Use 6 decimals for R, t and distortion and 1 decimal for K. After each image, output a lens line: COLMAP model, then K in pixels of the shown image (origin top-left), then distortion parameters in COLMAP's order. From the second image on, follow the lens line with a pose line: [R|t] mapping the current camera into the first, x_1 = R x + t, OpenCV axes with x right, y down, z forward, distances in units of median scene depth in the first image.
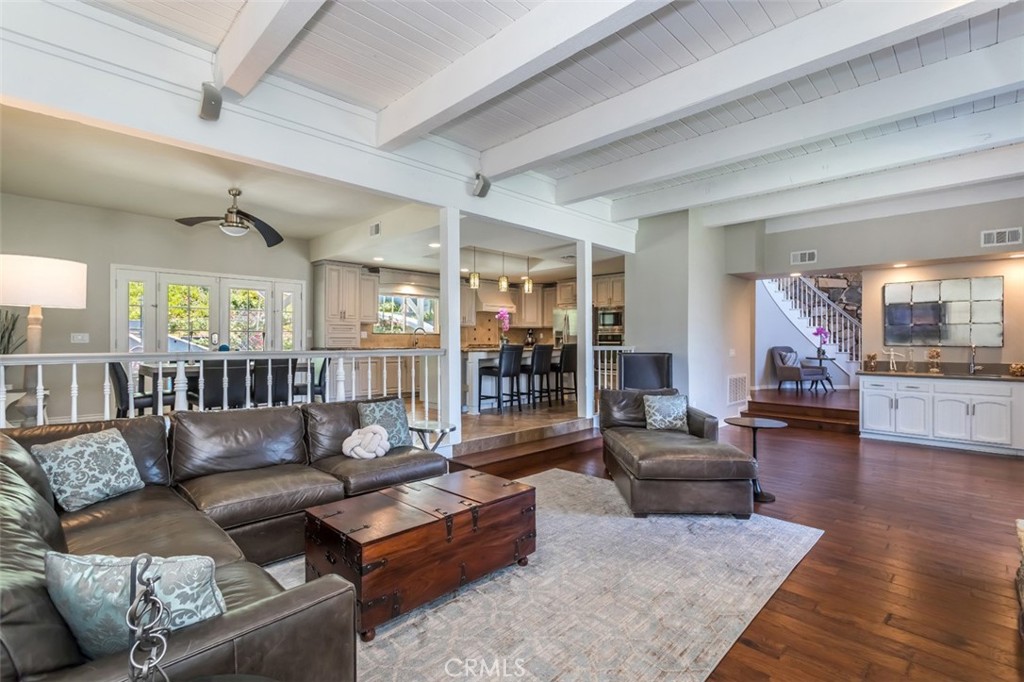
lens RADIAL K [[481.3, 0, 513.0], [0, 481.3, 337.4], [0, 0, 1]] dist [-0.000461, 0.002307]
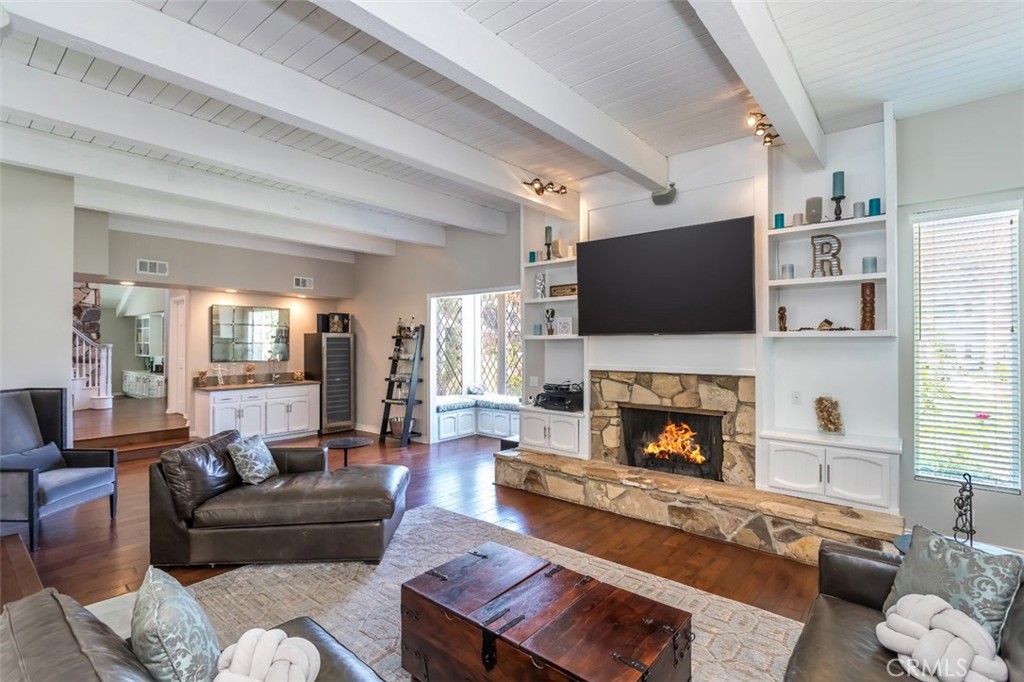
lens RADIAL K [[481.3, 0, 508.4], [0, 481.3, 338.0], [0, 0, 1]] dist [-0.000461, 0.002307]
pose [[-0.086117, 0.010365, 0.996231, -0.308670], [-0.005932, 0.999923, -0.010916, -0.024895], [-0.996267, -0.006850, -0.086049, 0.366094]]
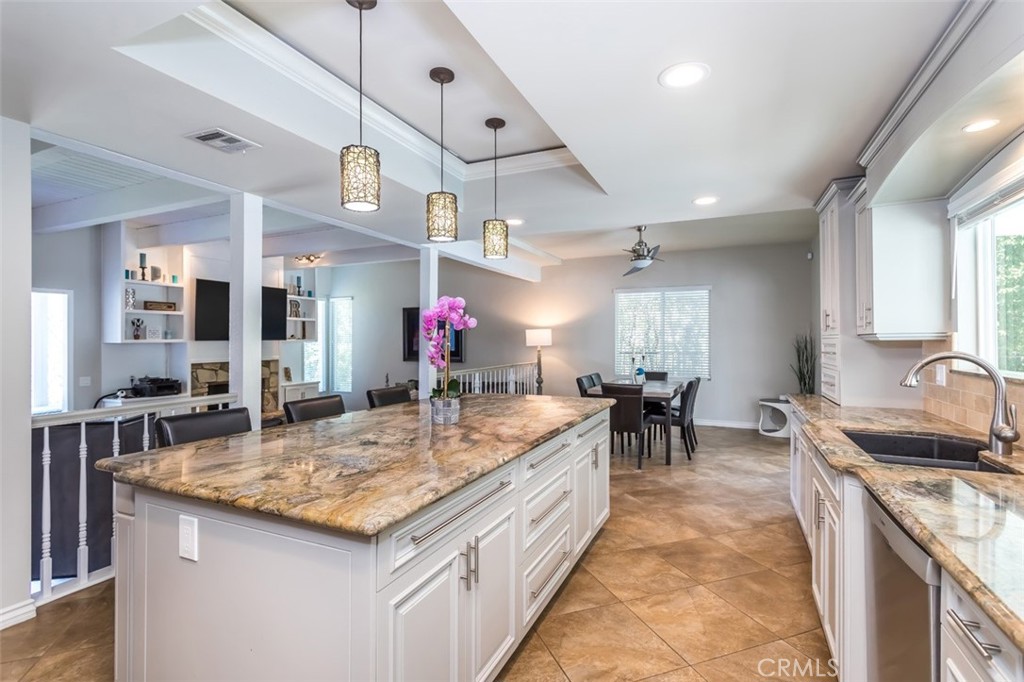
lens RADIAL K [[481.3, 0, 511.4], [0, 481.3, 339.3], [0, 0, 1]] dist [-0.000461, 0.002307]
pose [[-0.939374, 0.000387, -0.342893, 0.043877], [0.003436, 0.999960, -0.008284, -0.028127], [0.342876, -0.008960, -0.939338, 1.286129]]
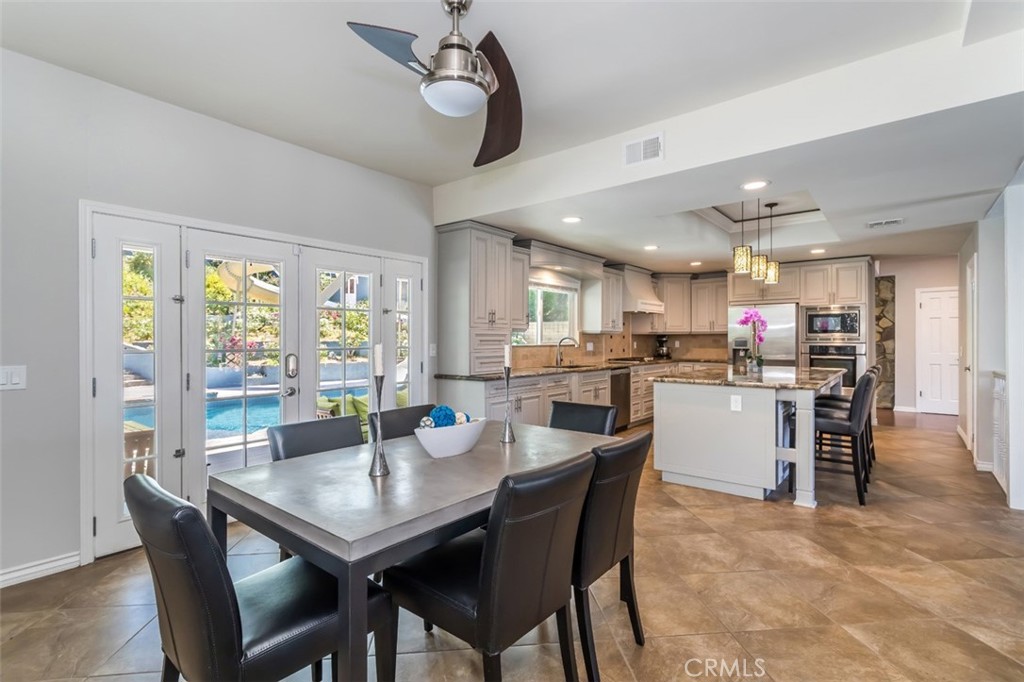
lens RADIAL K [[481.3, 0, 512.9], [0, 481.3, 337.3], [0, 0, 1]] dist [-0.000461, 0.002307]
pose [[0.995065, -0.001748, 0.099210, -0.383572], [0.001405, 0.999993, 0.003527, -0.024826], [-0.099216, -0.003370, 0.995060, 0.415542]]
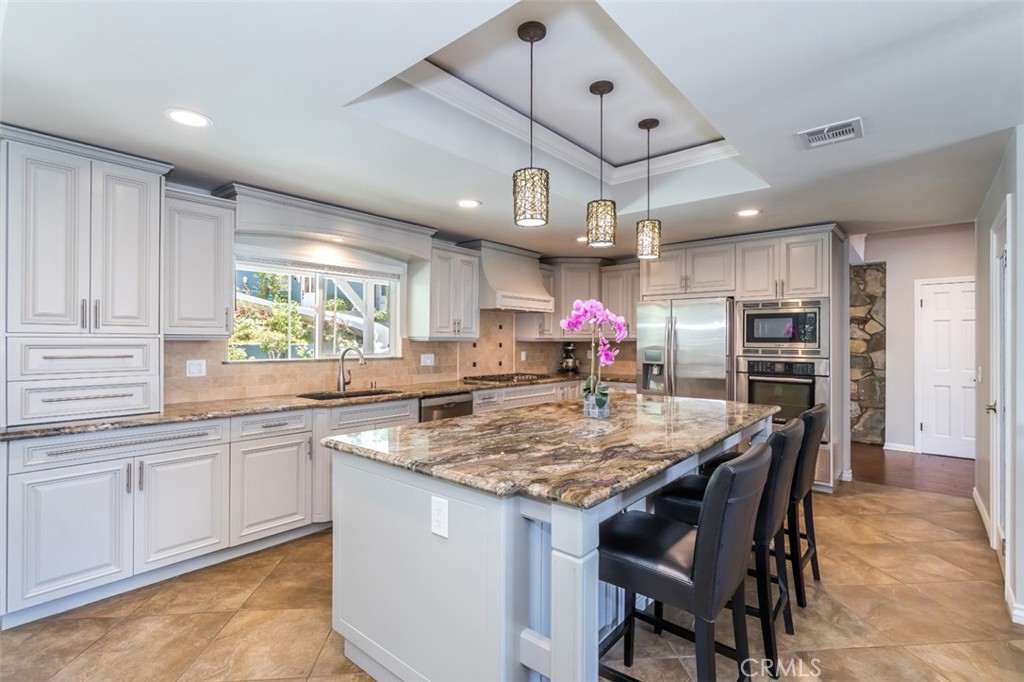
lens RADIAL K [[481.3, 0, 512.7], [0, 481.3, 336.8], [0, 0, 1]] dist [-0.000461, 0.002307]
pose [[0.996659, 0.003894, 0.081586, -0.105658], [-0.003723, 0.999991, -0.002249, -0.032056], [-0.081594, 0.001938, 0.996664, 0.662606]]
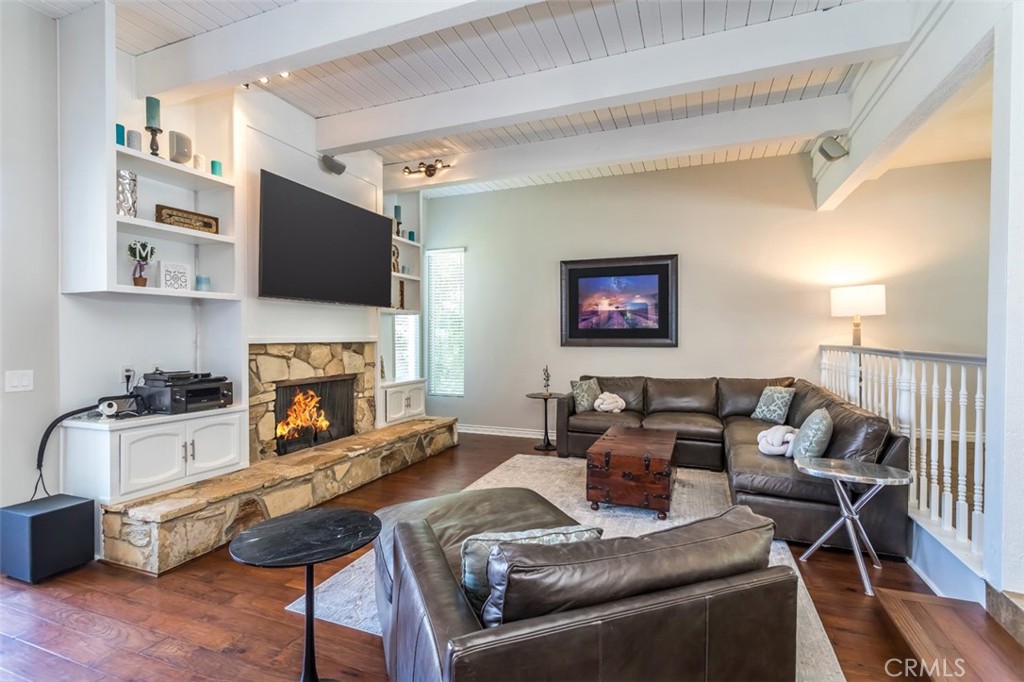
lens RADIAL K [[481.3, 0, 512.5], [0, 481.3, 340.4], [0, 0, 1]] dist [-0.000461, 0.002307]
pose [[-0.917210, 0.003267, -0.398390, 0.256489], [0.002381, 0.999993, 0.002718, 0.004956], [0.398397, 0.001544, -0.917212, 0.727299]]
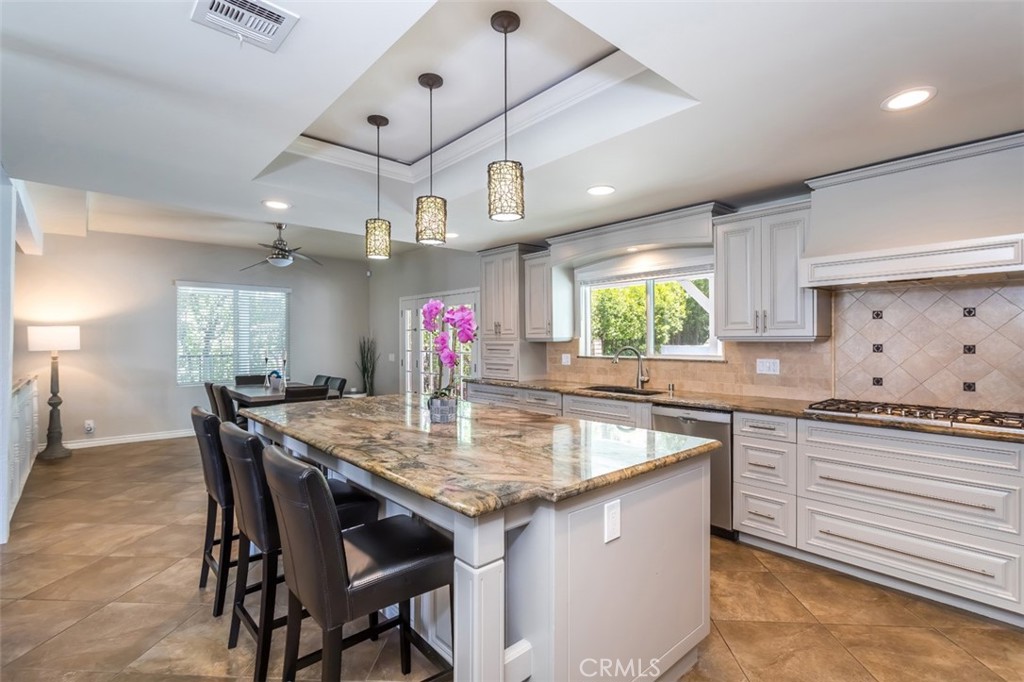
lens RADIAL K [[481.3, 0, 514.2], [0, 481.3, 338.9], [0, 0, 1]] dist [-0.000461, 0.002307]
pose [[-0.058163, -0.004326, -0.998298, 0.290165], [0.008651, 0.999951, -0.004837, -0.030089], [0.998270, -0.008918, -0.058122, 1.052162]]
